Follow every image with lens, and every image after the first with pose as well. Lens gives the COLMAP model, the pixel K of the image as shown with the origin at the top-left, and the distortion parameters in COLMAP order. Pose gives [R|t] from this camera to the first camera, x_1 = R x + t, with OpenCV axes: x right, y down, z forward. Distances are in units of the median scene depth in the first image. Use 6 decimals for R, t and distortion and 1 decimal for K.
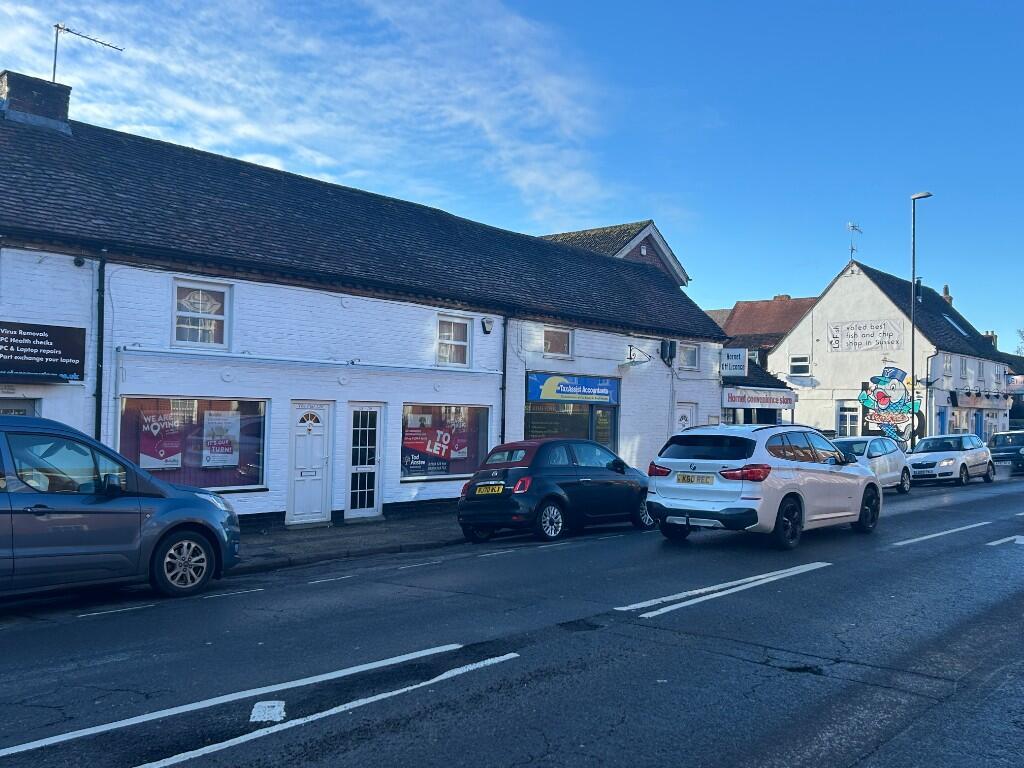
lens RADIAL K [[977.3, 0, 516.3], [0, 977.3, 378.6], [0, 0, 1]] dist [0.046145, 0.000000]
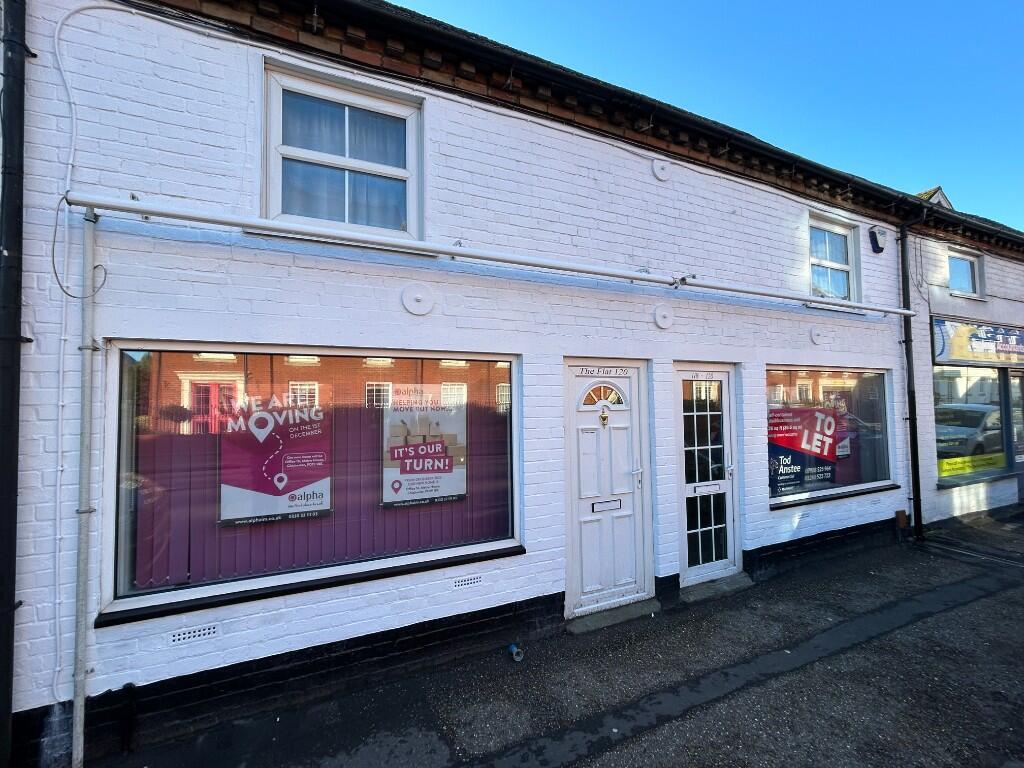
lens RADIAL K [[481.1, 0, 519.0], [0, 481.1, 385.8], [0, 0, 1]] dist [0.004748, 0.000567]
pose [[0.935931, -0.051003, -0.348469, -0.160589], [0.047658, 0.998698, -0.018173, 0.037148], [0.348943, 0.000401, 0.937144, 0.733511]]
